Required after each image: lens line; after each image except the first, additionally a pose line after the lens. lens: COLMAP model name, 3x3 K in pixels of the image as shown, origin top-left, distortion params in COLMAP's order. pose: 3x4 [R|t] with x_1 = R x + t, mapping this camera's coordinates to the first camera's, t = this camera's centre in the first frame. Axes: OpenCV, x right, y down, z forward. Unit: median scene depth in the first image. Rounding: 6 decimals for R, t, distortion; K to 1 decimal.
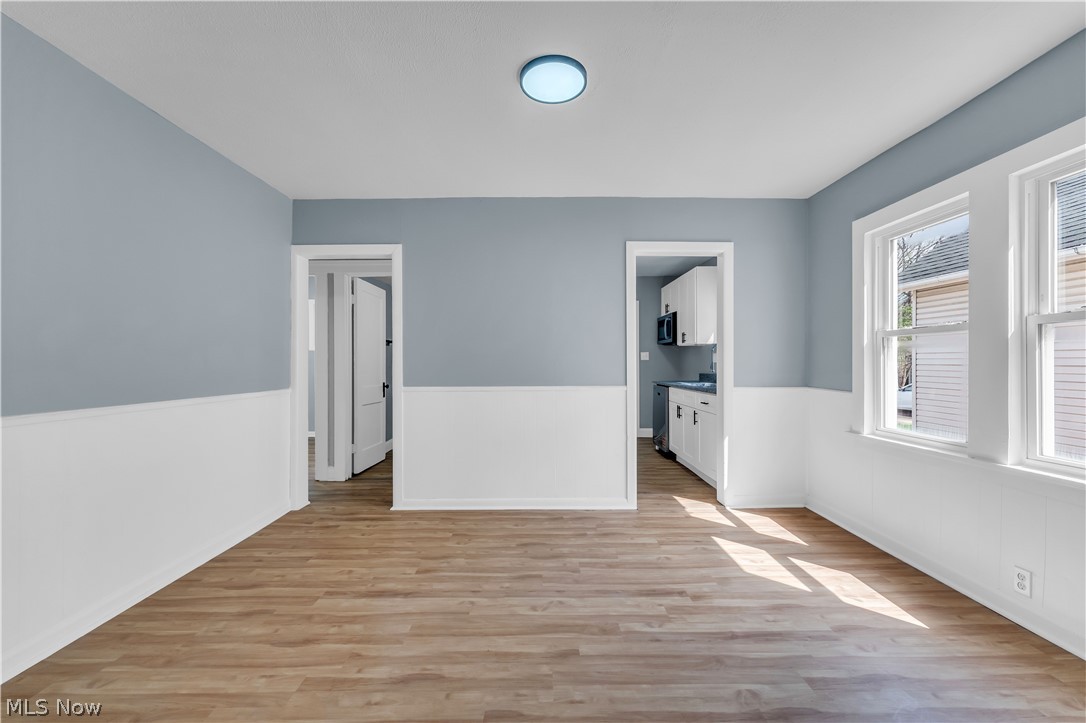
lens RADIAL K [[435.4, 0, 541.6], [0, 435.4, 362.0], [0, 0, 1]] dist [-0.001641, -0.000057]
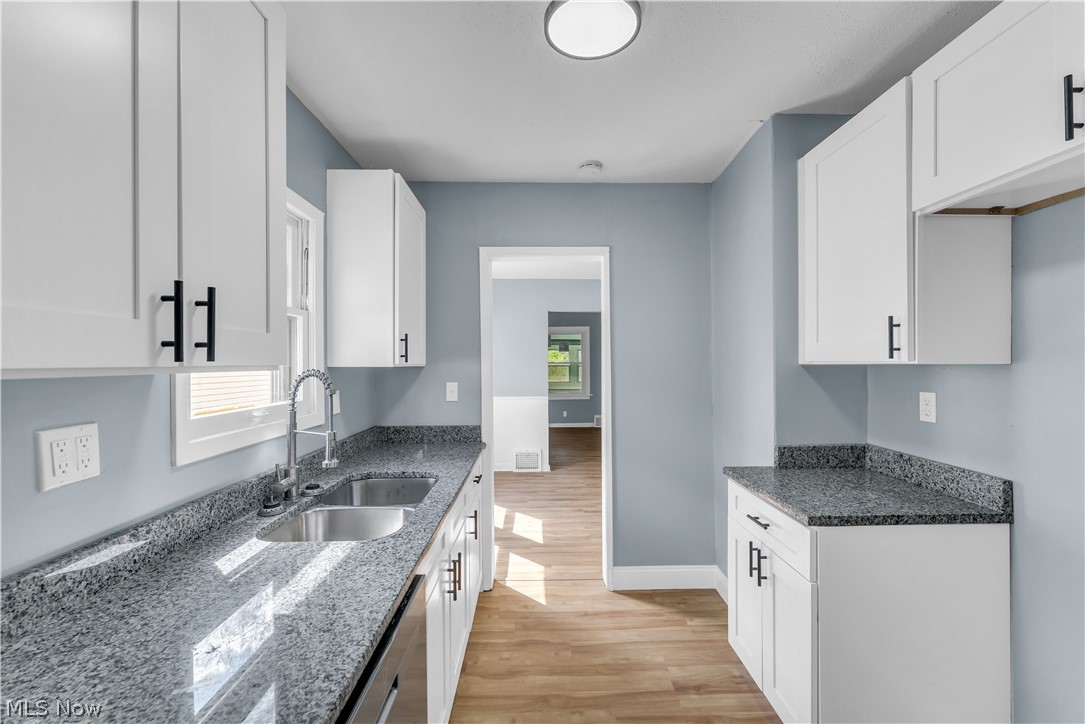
lens RADIAL K [[435.0, 0, 541.5], [0, 435.0, 363.6], [0, 0, 1]] dist [-0.001641, -0.000057]
pose [[-0.999774, 0.008587, -0.019451, 0.379123], [0.008571, 0.999963, 0.000918, -0.072172], [0.019458, 0.000751, -0.999810, 1.985067]]
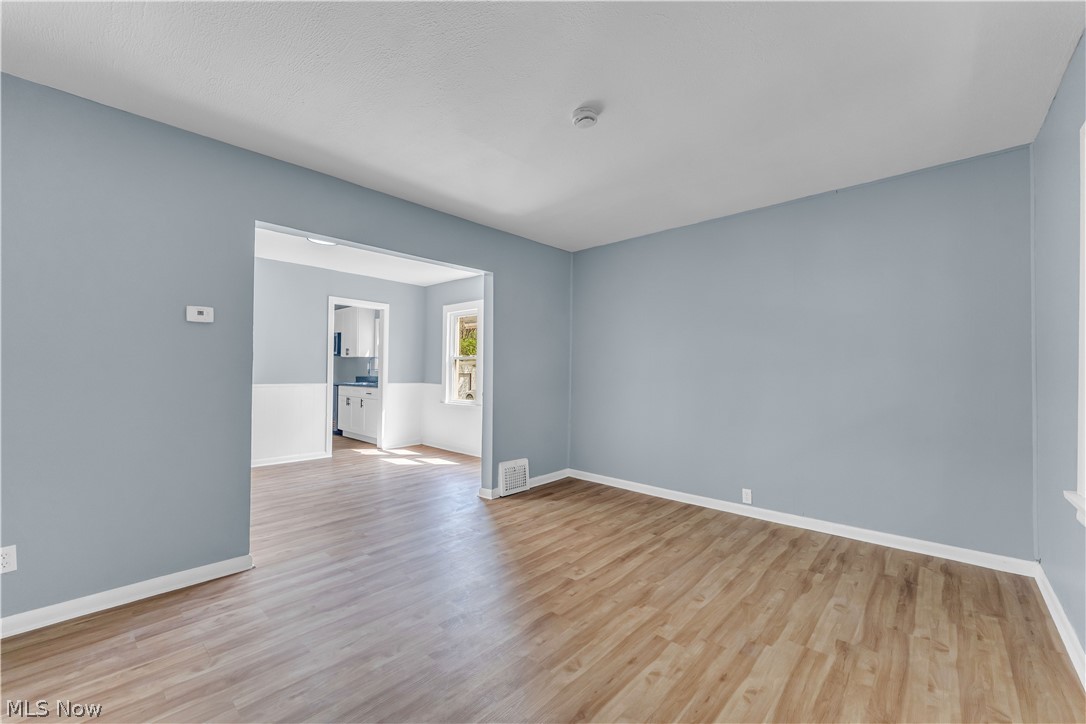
lens RADIAL K [[435.4, 0, 542.2], [0, 435.4, 362.7], [0, 0, 1]] dist [-0.001641, -0.000057]
pose [[0.679657, 0.022683, 0.733179, -0.509685], [-0.013659, 0.999740, -0.018268, -0.003826], [-0.733403, 0.002401, 0.679790, -0.797924]]
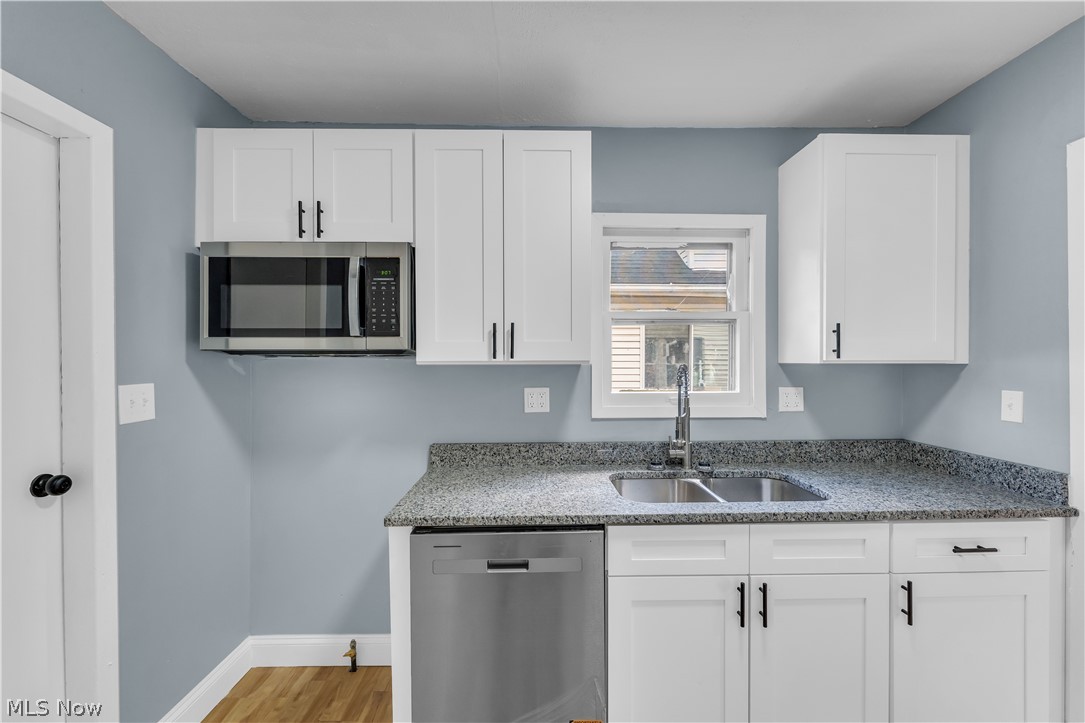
lens RADIAL K [[435.0, 0, 541.9], [0, 435.0, 361.5], [0, 0, 1]] dist [-0.001641, -0.000057]
pose [[-0.023750, 0.001050, 0.999717, 0.041406], [0.000390, 0.999999, -0.001041, -0.070797], [-0.999718, 0.000365, -0.023750, 1.706024]]
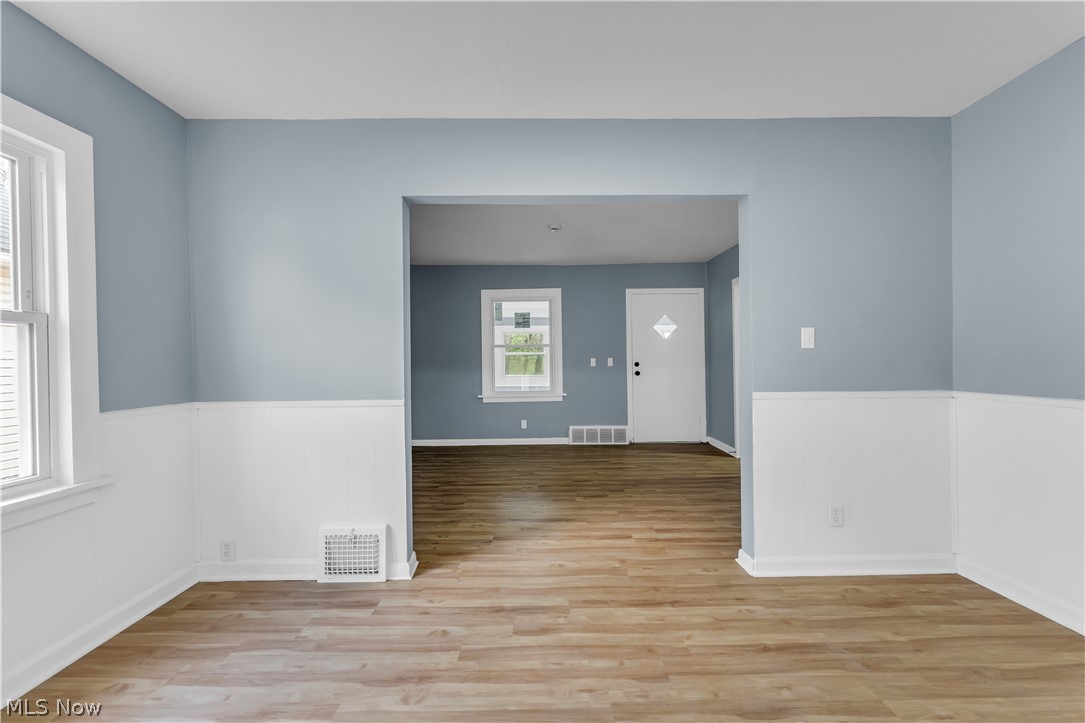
lens RADIAL K [[435.0, 0, 543.8], [0, 435.0, 363.8], [0, 0, 1]] dist [-0.001641, -0.000057]
pose [[-0.999887, 0.015033, -0.000579, 0.079620], [0.015030, 0.999879, 0.003920, 0.001938], [0.000638, 0.003911, -0.999992, 0.955789]]
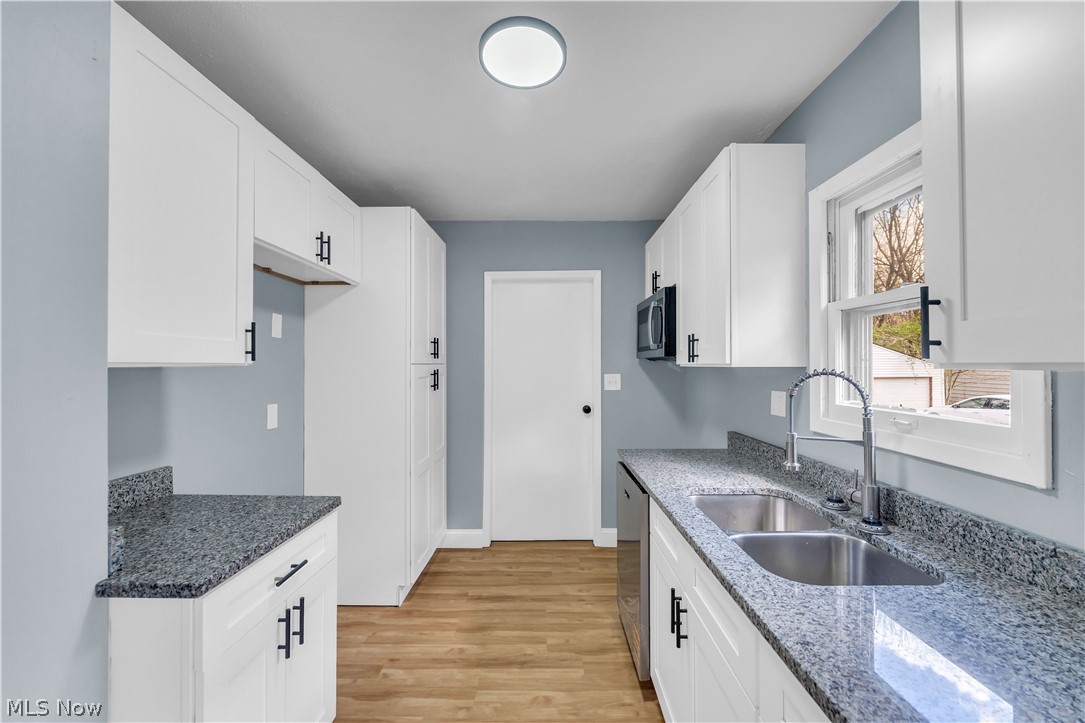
lens RADIAL K [[435.0, 0, 545.6], [0, 435.0, 360.9], [0, 0, 1]] dist [-0.001641, -0.000057]
pose [[0.999991, 0.003438, -0.002308, 0.342981], [-0.003455, 0.999966, -0.007471, -0.070969], [0.002282, 0.007479, 0.999969, 1.069222]]
